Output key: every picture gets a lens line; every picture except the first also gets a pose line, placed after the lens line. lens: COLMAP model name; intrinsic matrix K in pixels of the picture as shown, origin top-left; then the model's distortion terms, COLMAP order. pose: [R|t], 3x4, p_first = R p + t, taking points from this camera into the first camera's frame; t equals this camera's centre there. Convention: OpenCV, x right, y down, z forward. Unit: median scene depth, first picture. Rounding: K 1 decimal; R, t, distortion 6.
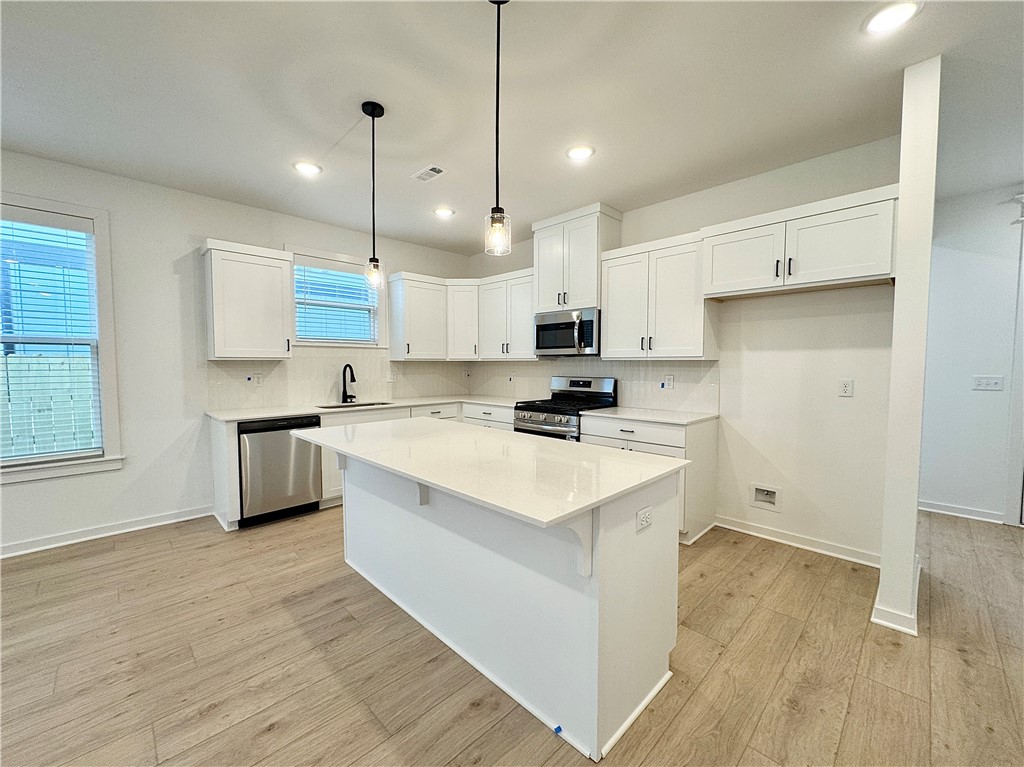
lens RADIAL K [[409.0, 0, 511.6], [0, 409.0, 383.1], [0, 0, 1]] dist [0.000766, 0.000172]
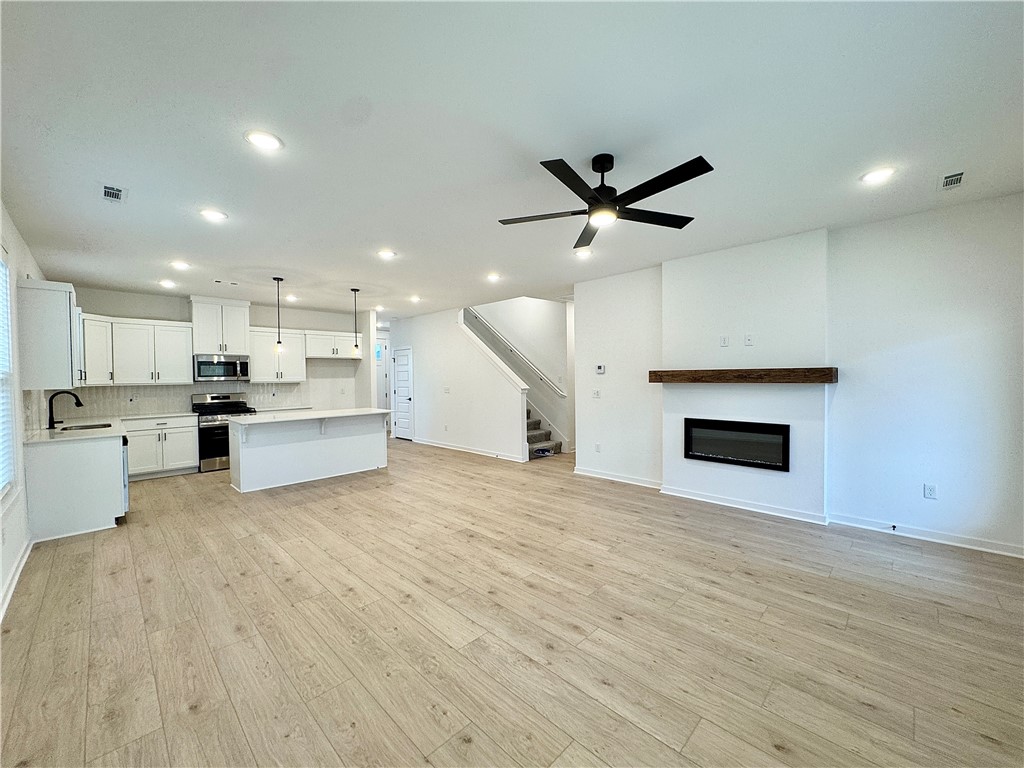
lens RADIAL K [[409.0, 0, 511.6], [0, 409.0, 383.6], [0, 0, 1]] dist [0.000766, 0.000172]
pose [[-0.015895, -0.018738, 0.999698, -1.679960], [0.060897, 0.997950, 0.019673, -0.018217], [-0.998017, 0.061192, -0.014722, -0.168848]]
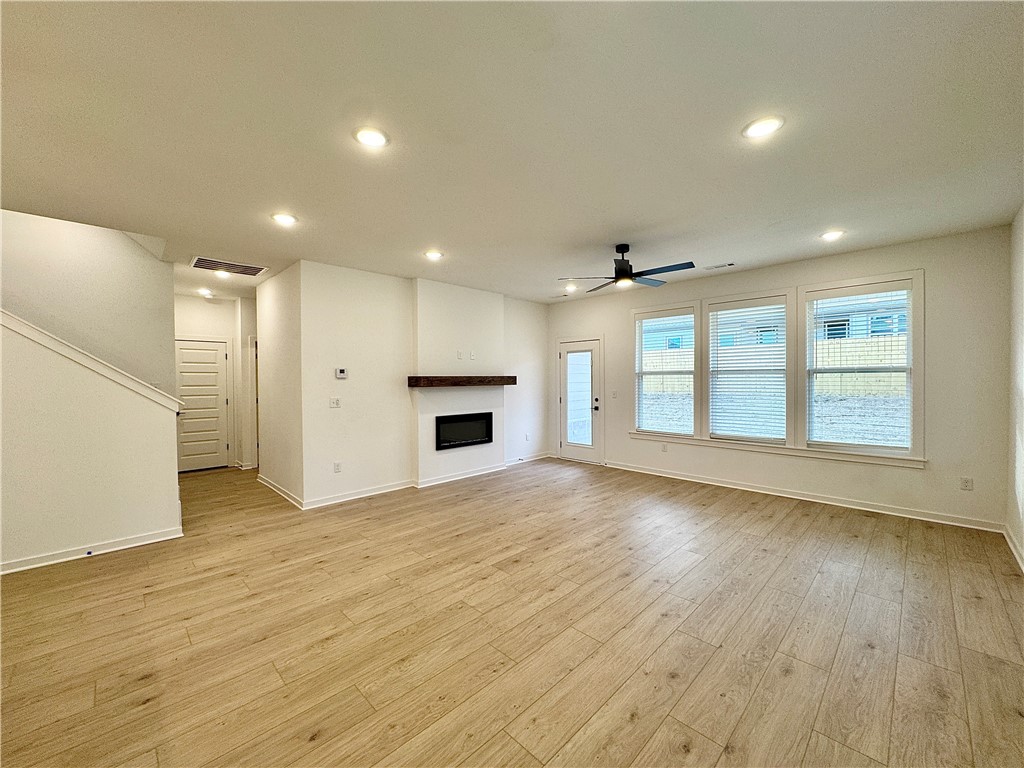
lens RADIAL K [[409.0, 0, 511.6], [0, 409.0, 383.6], [0, 0, 1]] dist [0.000766, 0.000172]
pose [[-0.999949, 0.006116, -0.008025, -0.690683], [0.005606, 0.998050, 0.062172, -0.066396], [0.008389, 0.062124, -0.998033, 0.769977]]
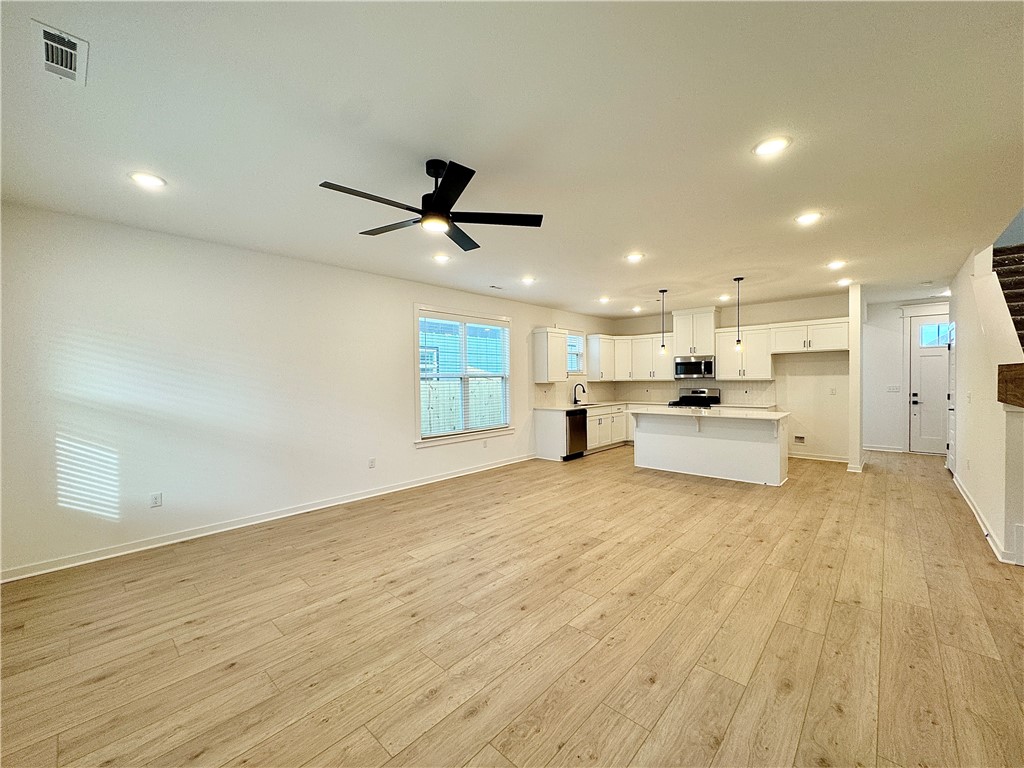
lens RADIAL K [[409.0, 0, 511.6], [0, 409.0, 383.6], [0, 0, 1]] dist [0.000766, 0.000172]
pose [[0.998688, -0.013820, 0.049304, -0.916101], [0.015637, 0.999206, -0.036657, 0.020038], [-0.048758, 0.037380, 0.998111, -1.015665]]
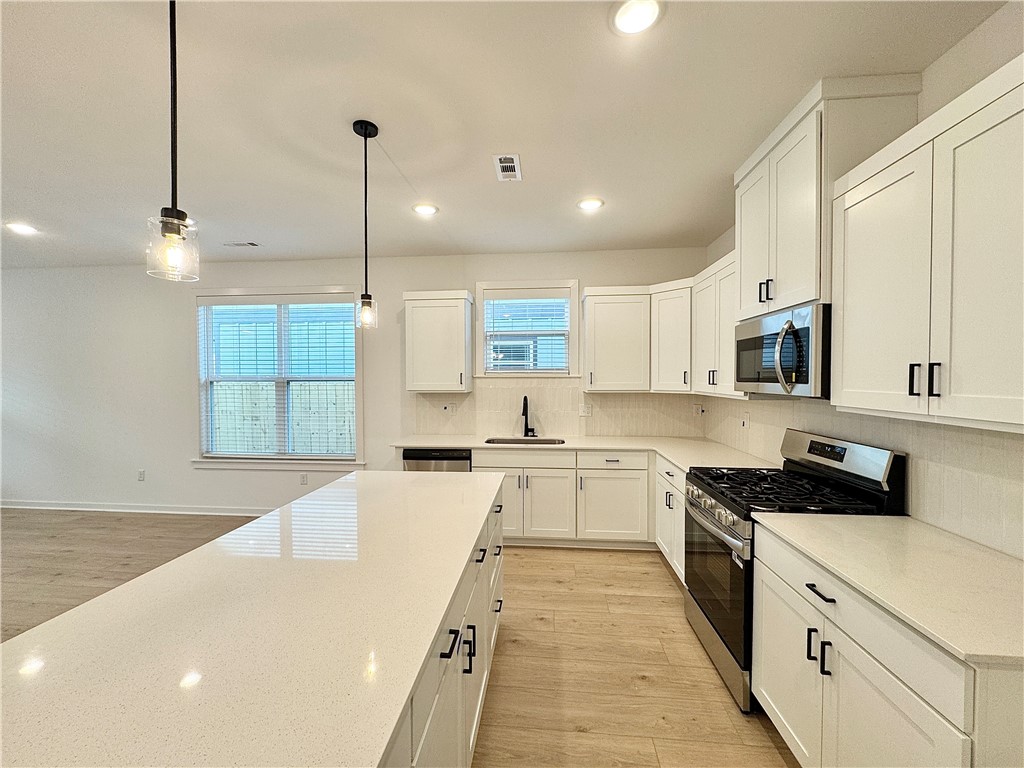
lens RADIAL K [[409.0, 0, 511.6], [0, 409.0, 383.6], [0, 0, 1]] dist [0.000766, 0.000172]
pose [[0.646481, 0.010049, -0.762864, 0.339920], [-0.034508, 0.999275, -0.016081, -0.067177], [0.762149, 0.036721, 0.646359, 0.418687]]
